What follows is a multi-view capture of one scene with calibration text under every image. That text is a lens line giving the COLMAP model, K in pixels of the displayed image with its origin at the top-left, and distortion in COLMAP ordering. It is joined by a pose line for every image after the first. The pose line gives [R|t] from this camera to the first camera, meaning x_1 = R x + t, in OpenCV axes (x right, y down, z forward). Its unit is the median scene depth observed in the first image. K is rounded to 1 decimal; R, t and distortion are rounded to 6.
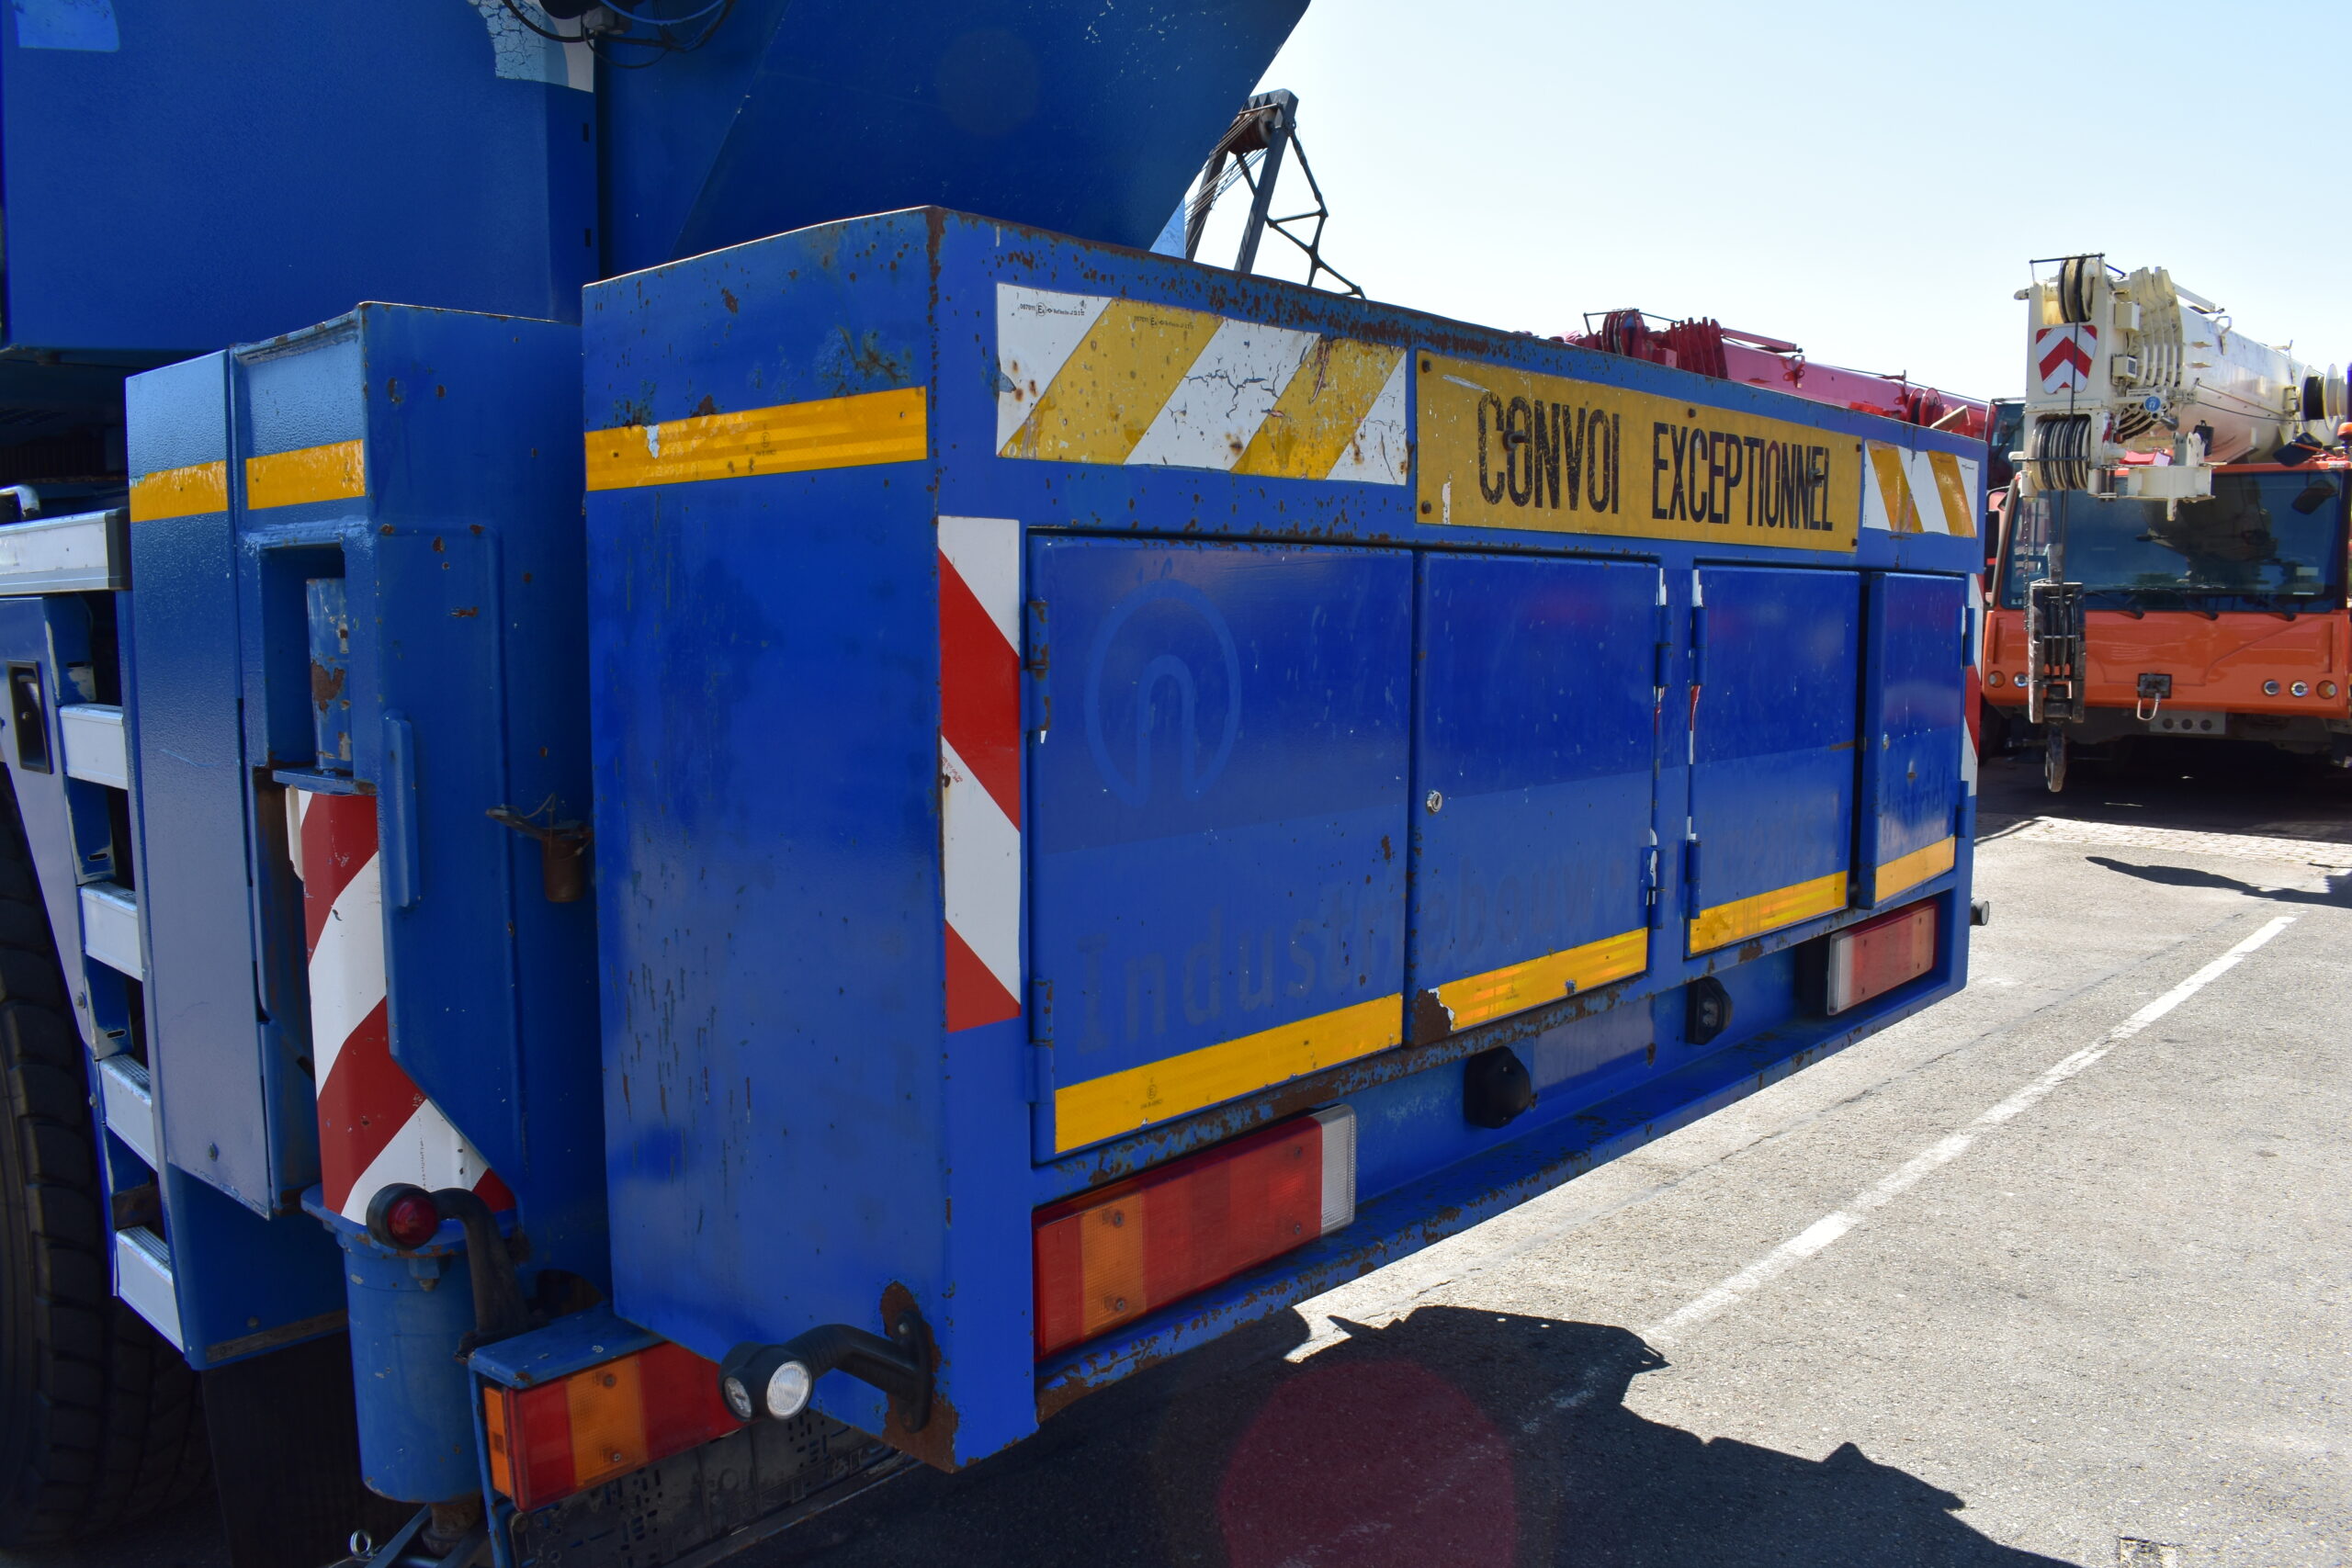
lens RADIAL K [[1837.3, 0, 1176.0], [0, 1837.3, 784.0], [0, 0, 1]] dist [-0.087452, -0.001144]
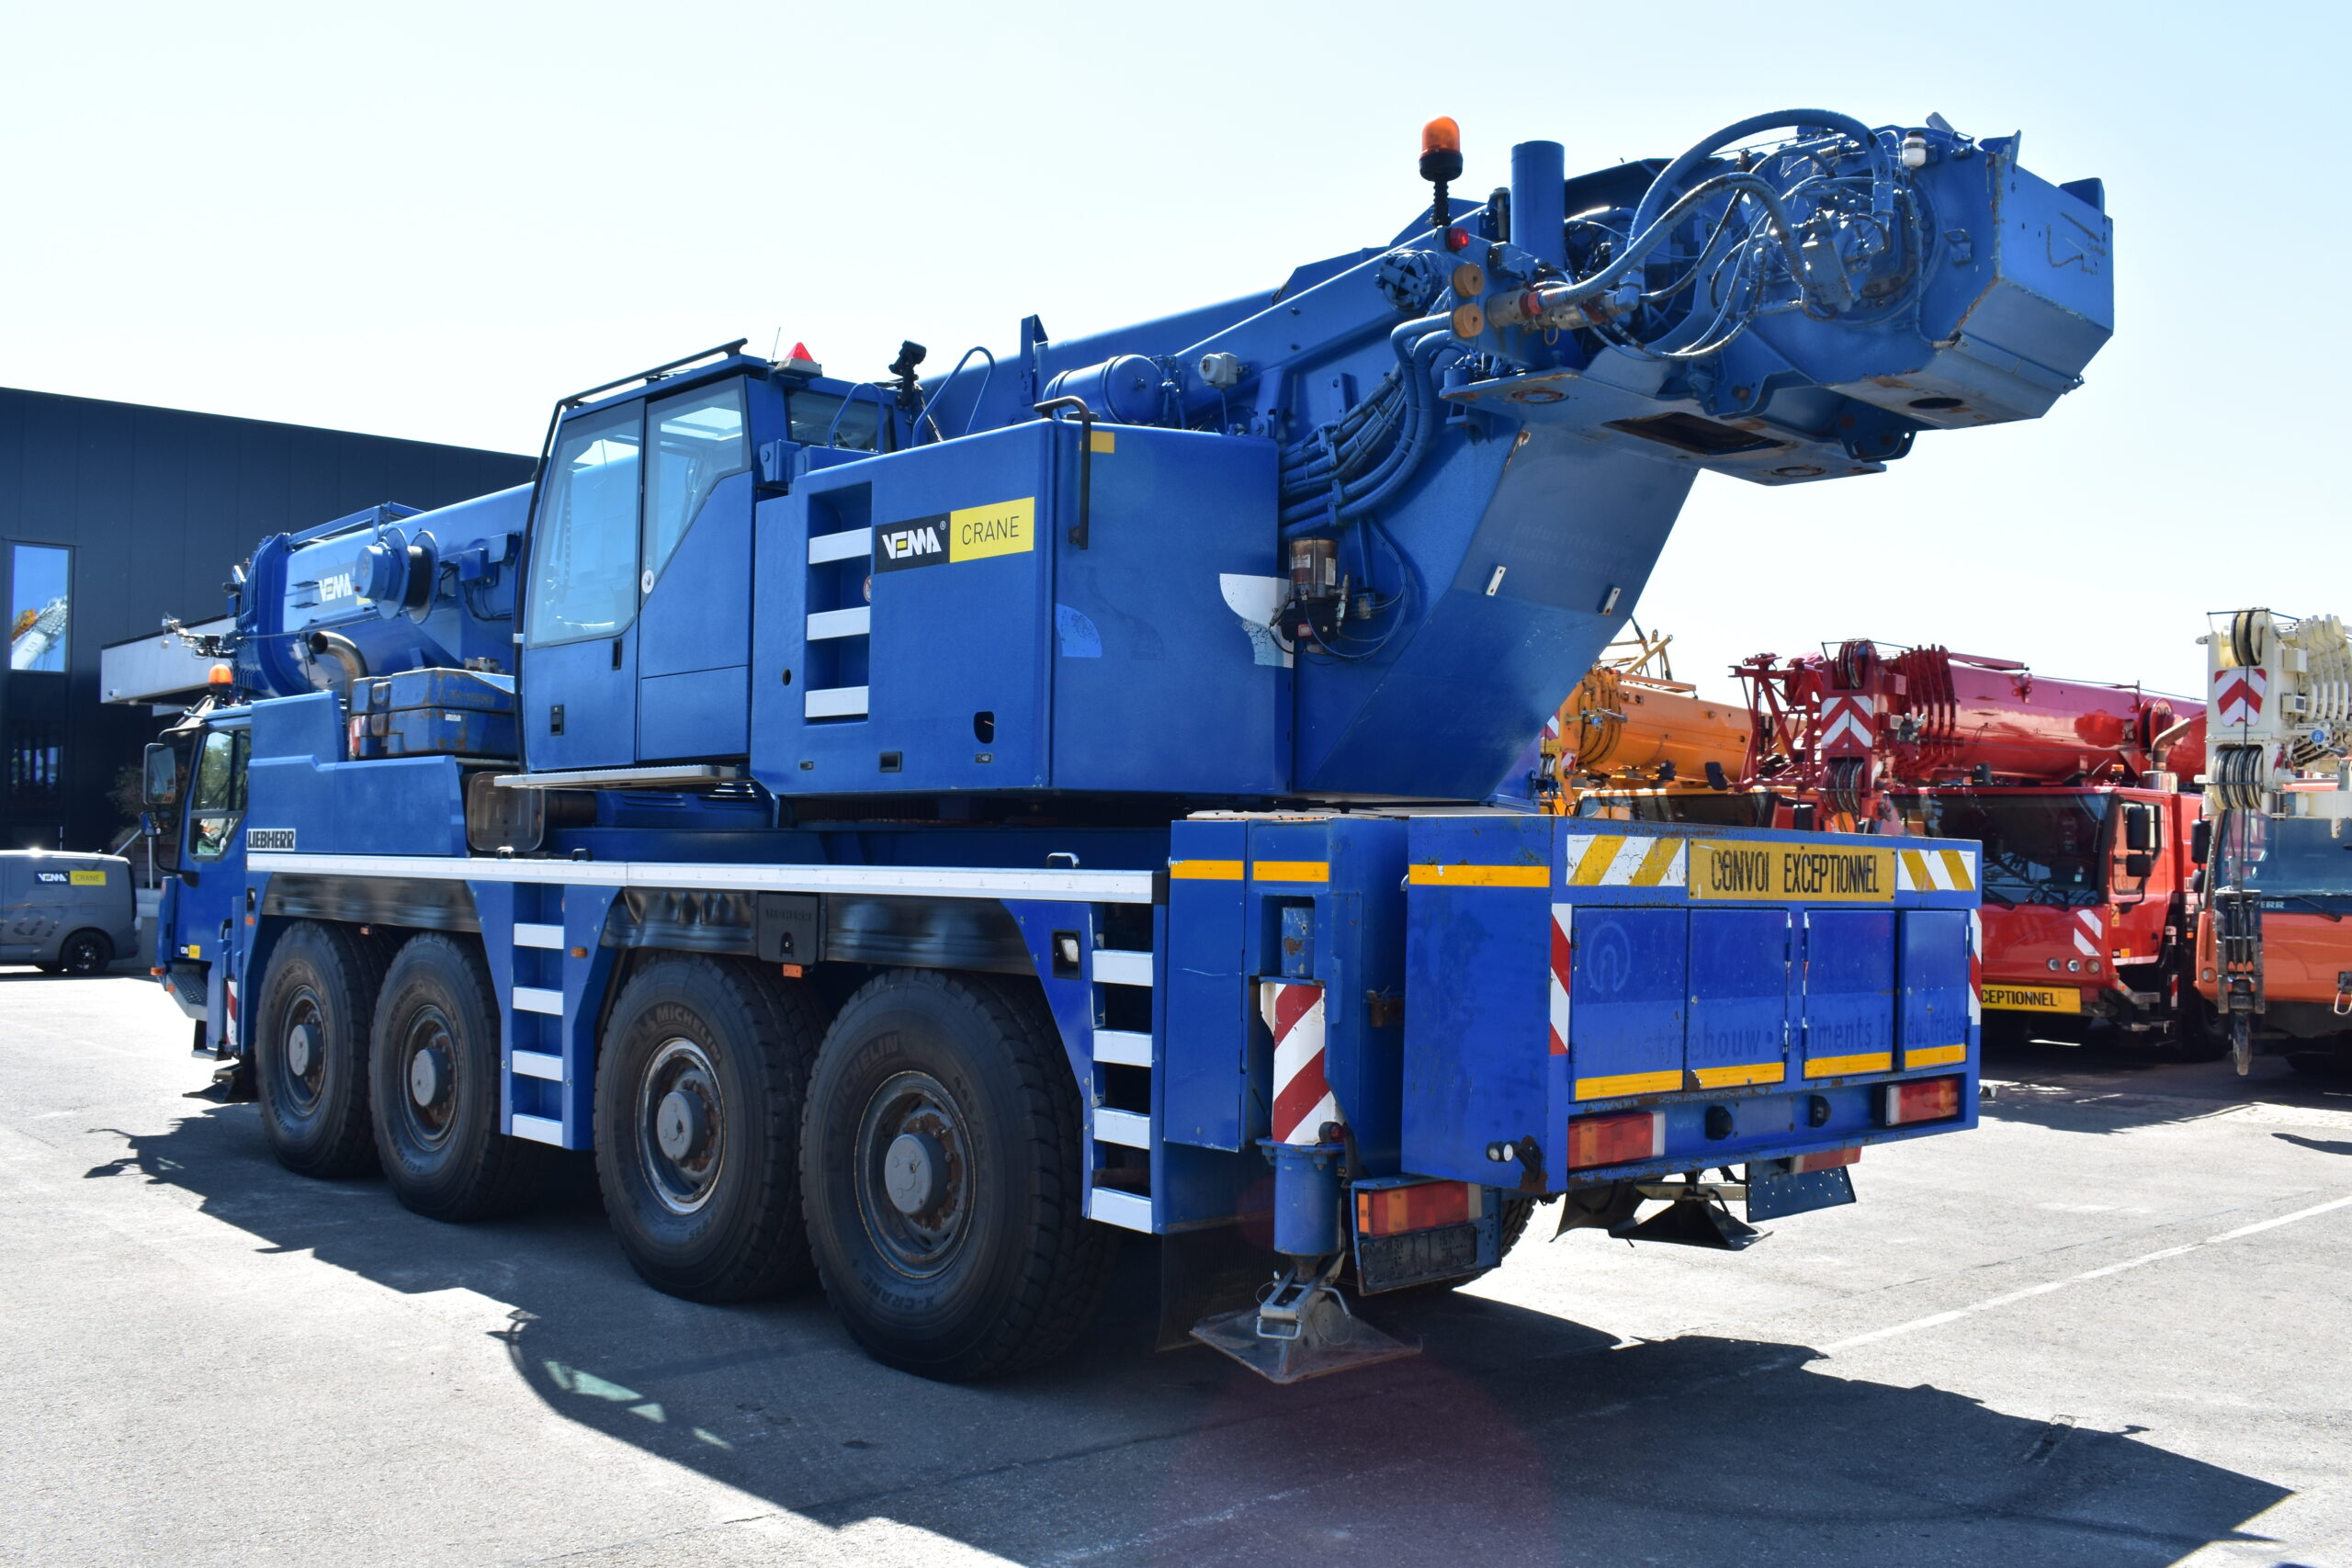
lens RADIAL K [[2147.0, 0, 1176.0], [0, 2147.0, 784.0], [0, 0, 1]] dist [-0.090305, 0.022196]
pose [[0.995396, 0.020656, -0.093592, -0.280934], [-0.033371, 0.990091, -0.136401, 0.125142], [0.089847, 0.138897, 0.986223, -1.874649]]
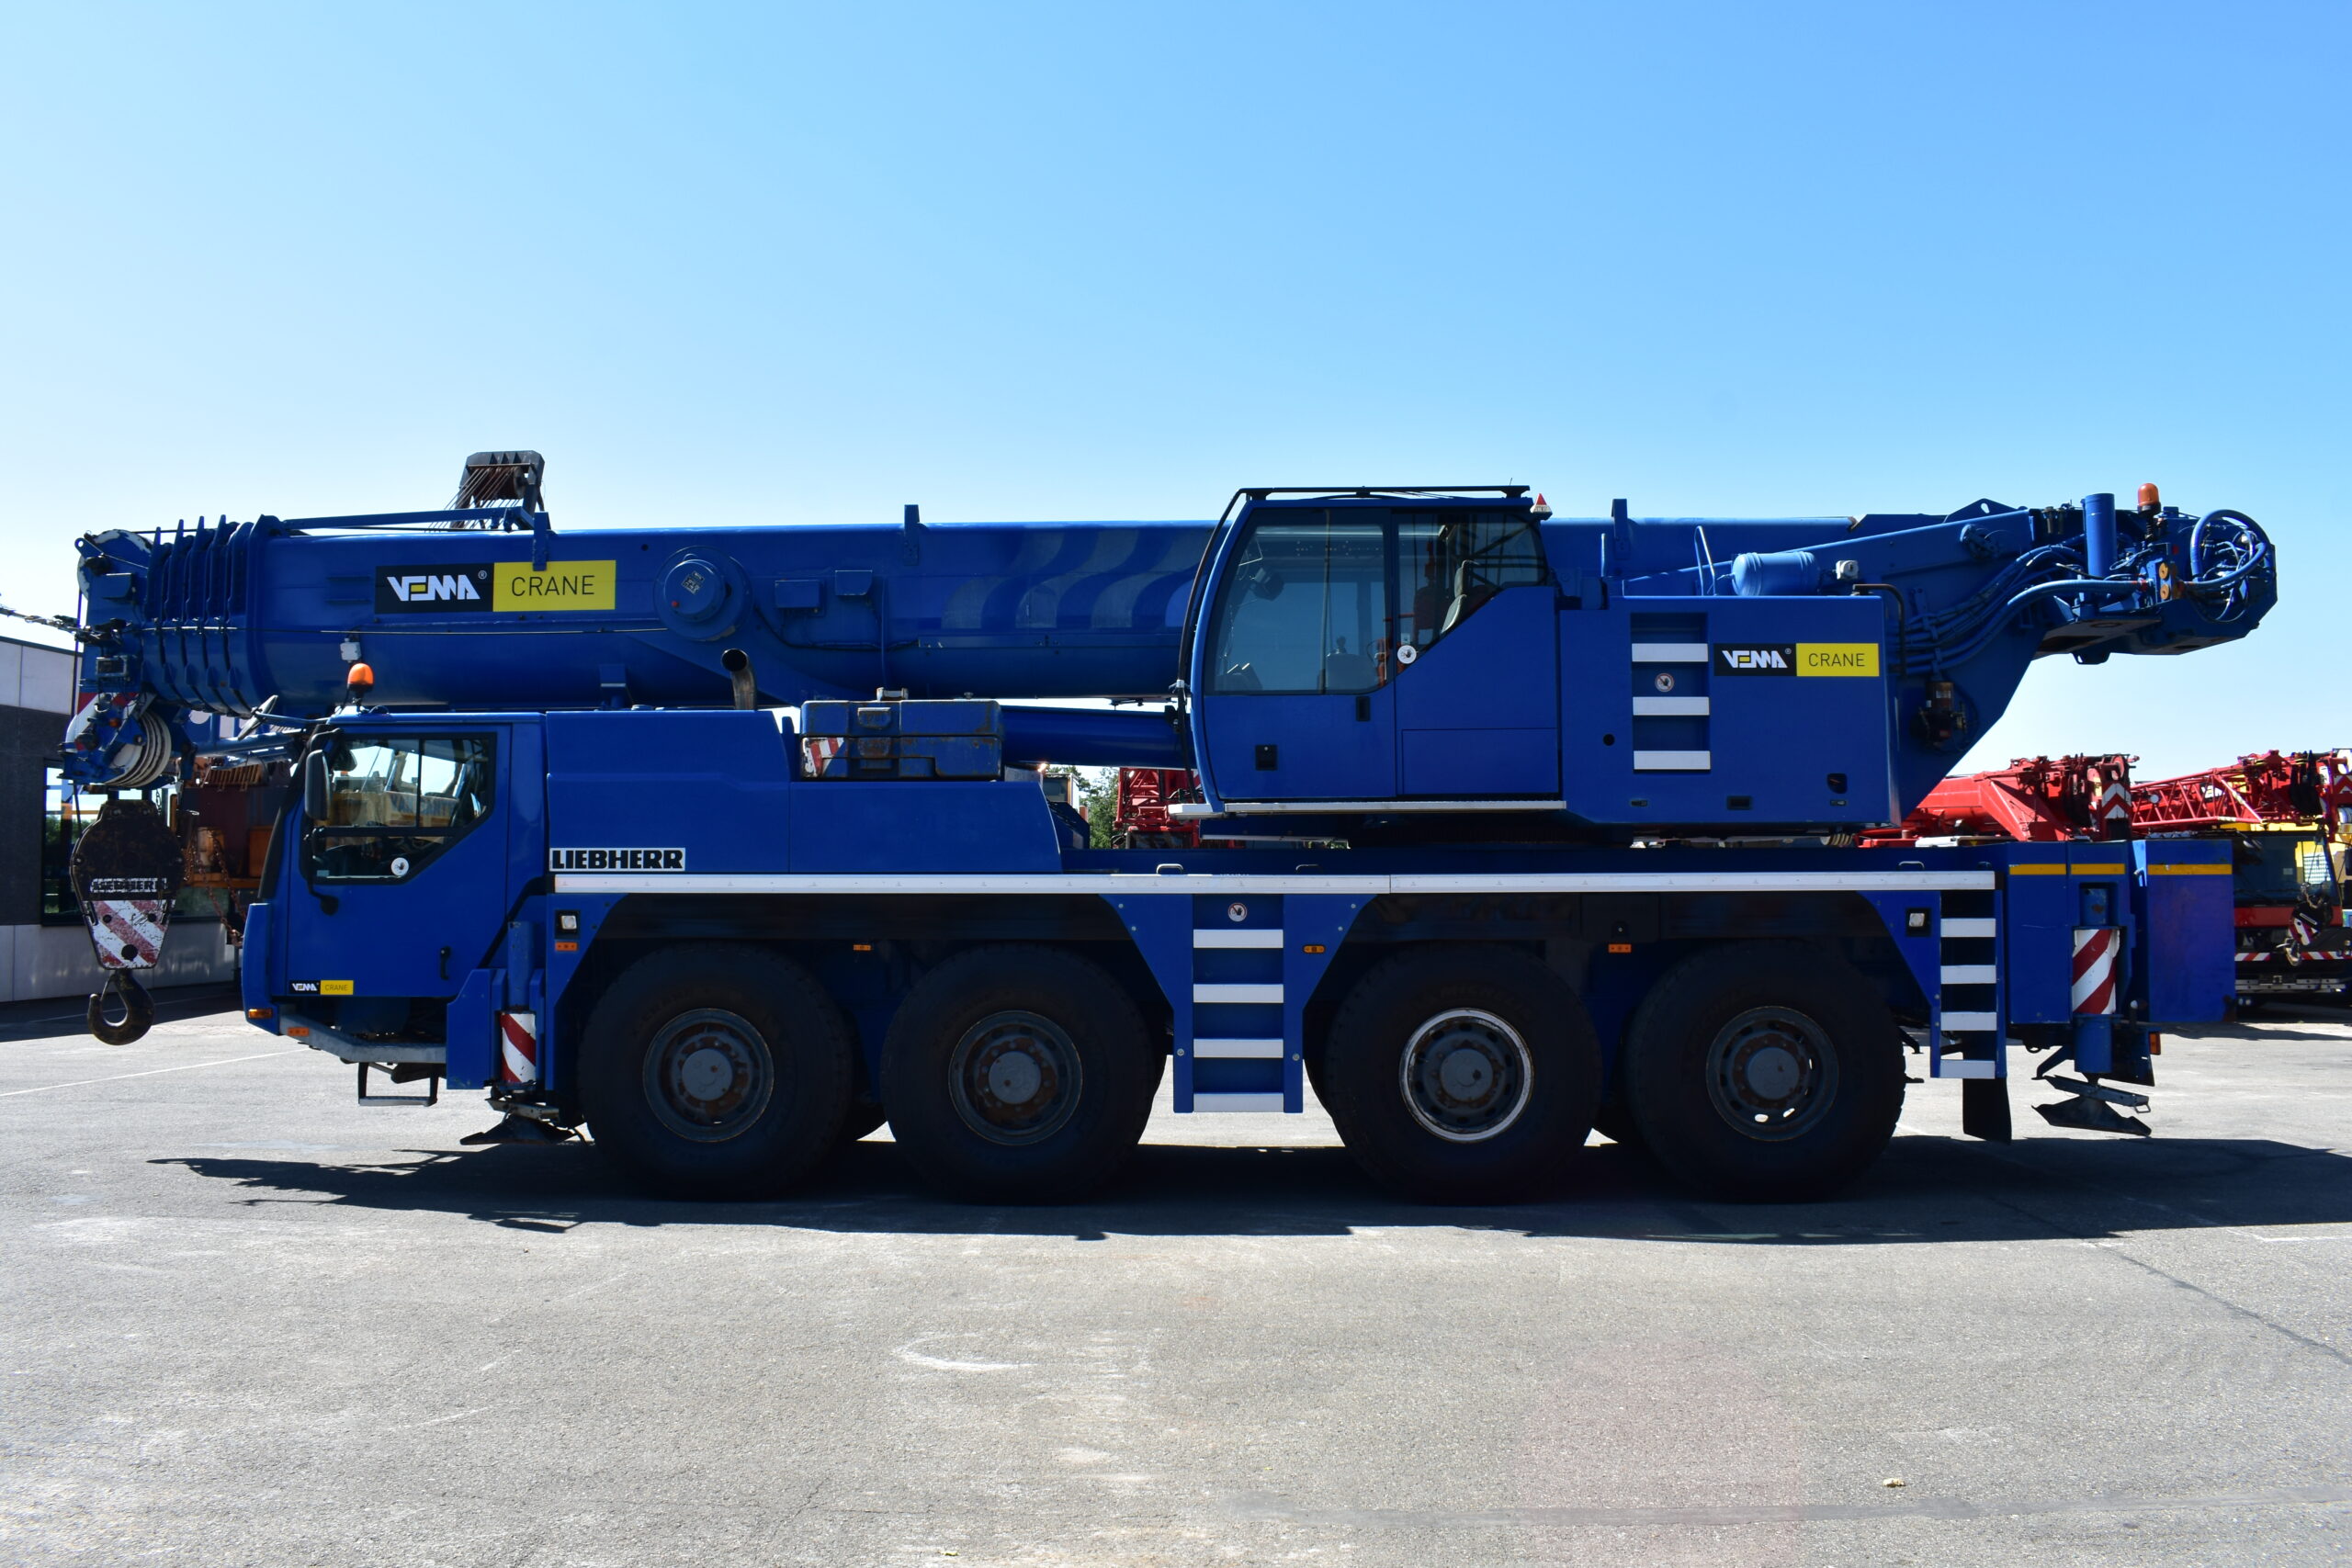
lens RADIAL K [[1837.3, 0, 1176.0], [0, 1837.3, 784.0], [0, 0, 1]] dist [-0.087452, -0.001144]
pose [[0.764087, 0.045554, 0.643502, -4.748855], [0.058920, 0.988407, -0.139931, 0.126208], [-0.642416, 0.144835, 0.752545, -1.006066]]
